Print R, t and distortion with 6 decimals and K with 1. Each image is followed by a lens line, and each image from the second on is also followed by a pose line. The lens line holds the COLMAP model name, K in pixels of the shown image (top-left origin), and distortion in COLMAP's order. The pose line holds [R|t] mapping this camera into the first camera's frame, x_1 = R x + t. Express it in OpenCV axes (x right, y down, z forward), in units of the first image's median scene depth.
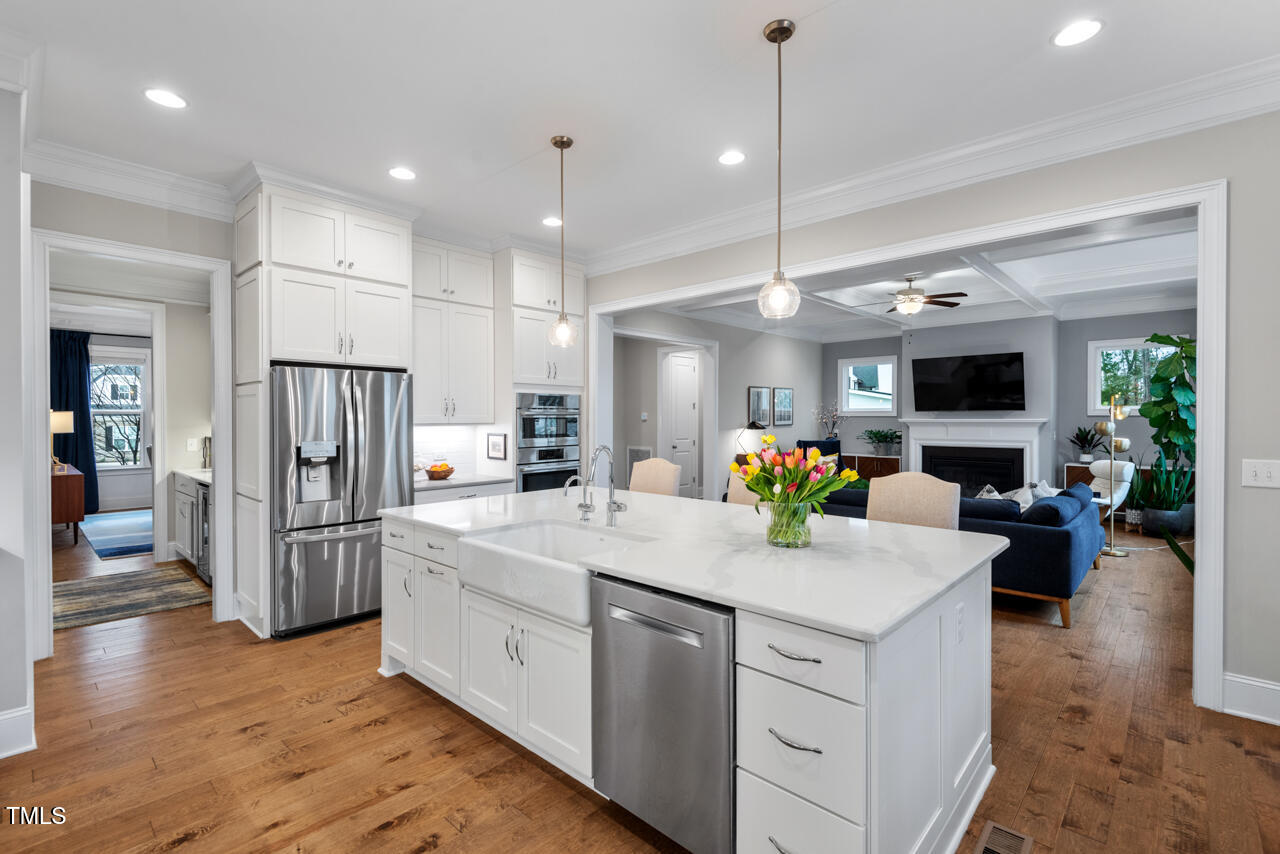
lens RADIAL K [[584.1, 0, 640.0], [0, 584.1, 427.0], [0, 0, 1]] dist [0.003477, -0.000093]
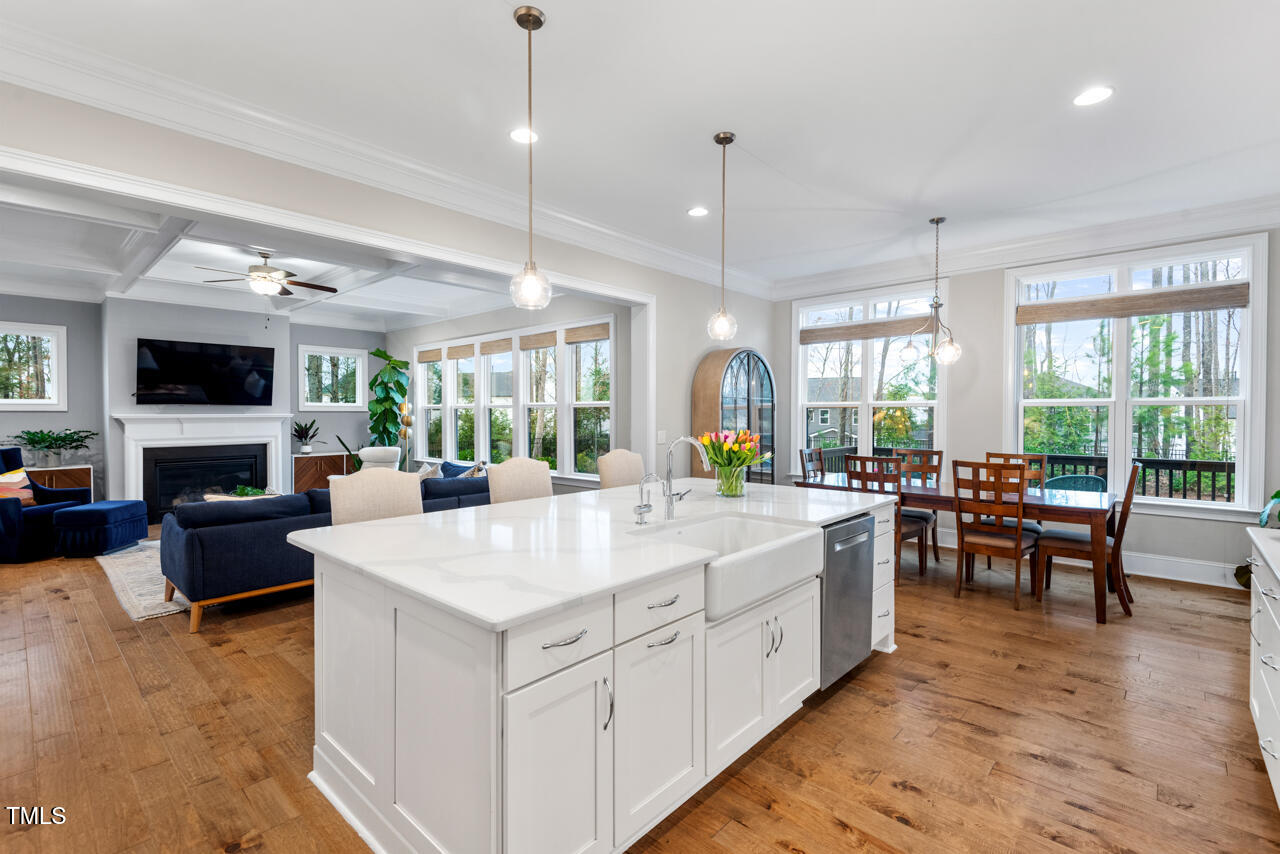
lens RADIAL K [[586.6, 0, 639.3], [0, 586.6, 419.3], [0, 0, 1]] dist [0.003398, 0.000302]
pose [[-0.007479, -0.010001, 0.999922, -0.528164], [0.017716, 0.999792, 0.010132, -0.004880], [-0.999815, 0.017791, -0.007300, 0.537465]]
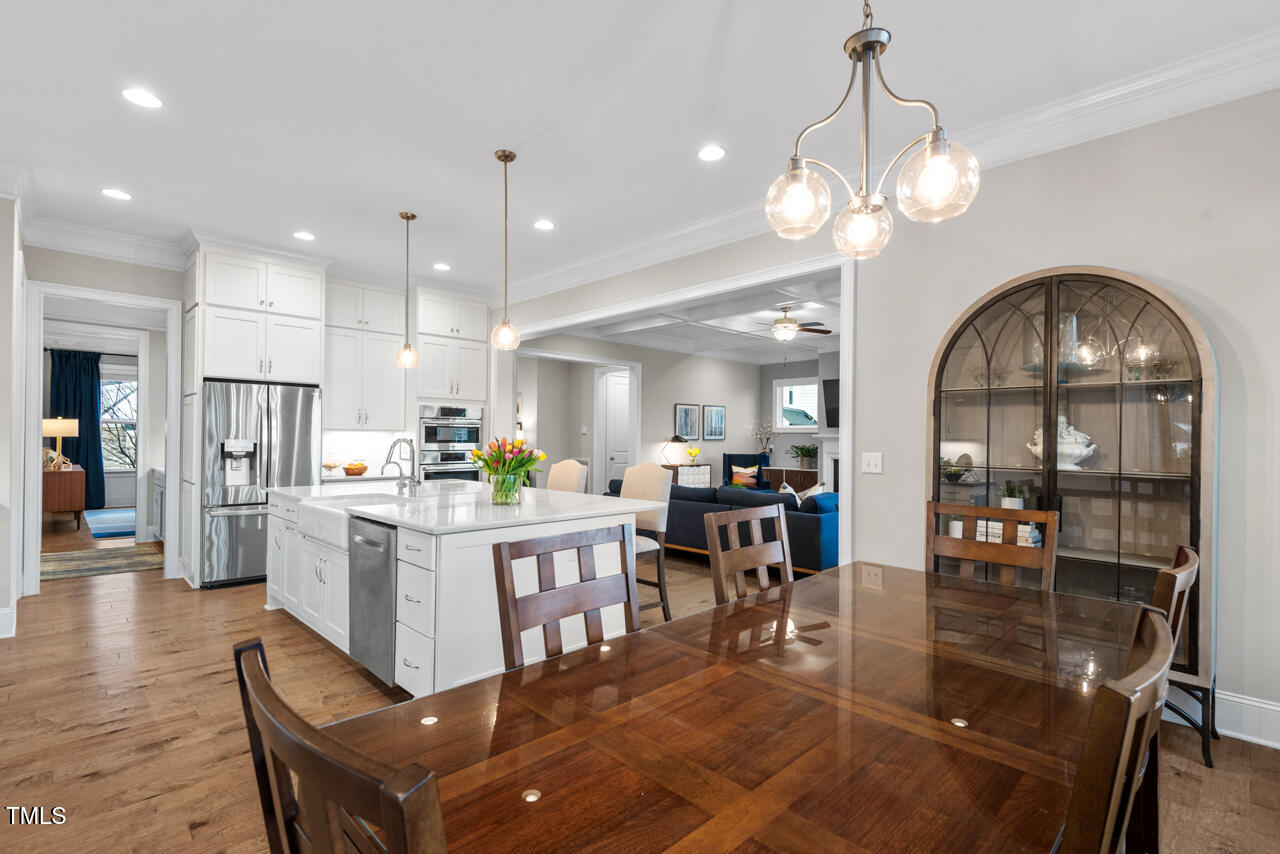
lens RADIAL K [[598.7, 0, 645.4], [0, 598.7, 439.9], [0, 0, 1]] dist [-0.001966, -0.000041]
pose [[0.999138, 0.009903, -0.040309, 0.290174], [-0.010452, 0.999855, -0.013436, 0.024034], [0.040170, 0.013846, 0.999097, -0.211689]]
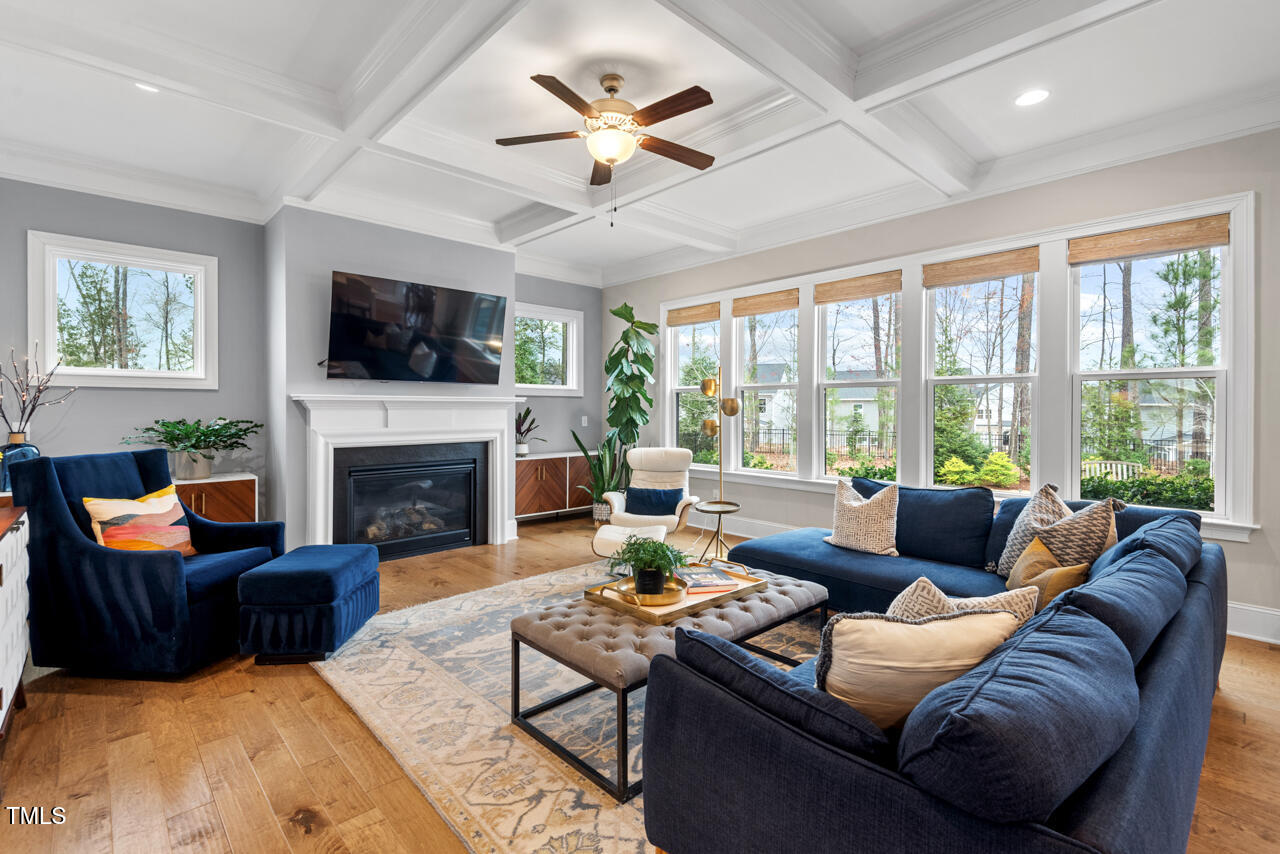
lens RADIAL K [[584.7, 0, 639.6], [0, 584.7, 410.0], [0, 0, 1]] dist [0.015663, -0.000044]
pose [[0.065020, -0.004079, 0.997876, -0.006296], [0.017943, 0.999835, 0.002918, 0.004526], [-0.997723, 0.017715, 0.065082, 1.149755]]
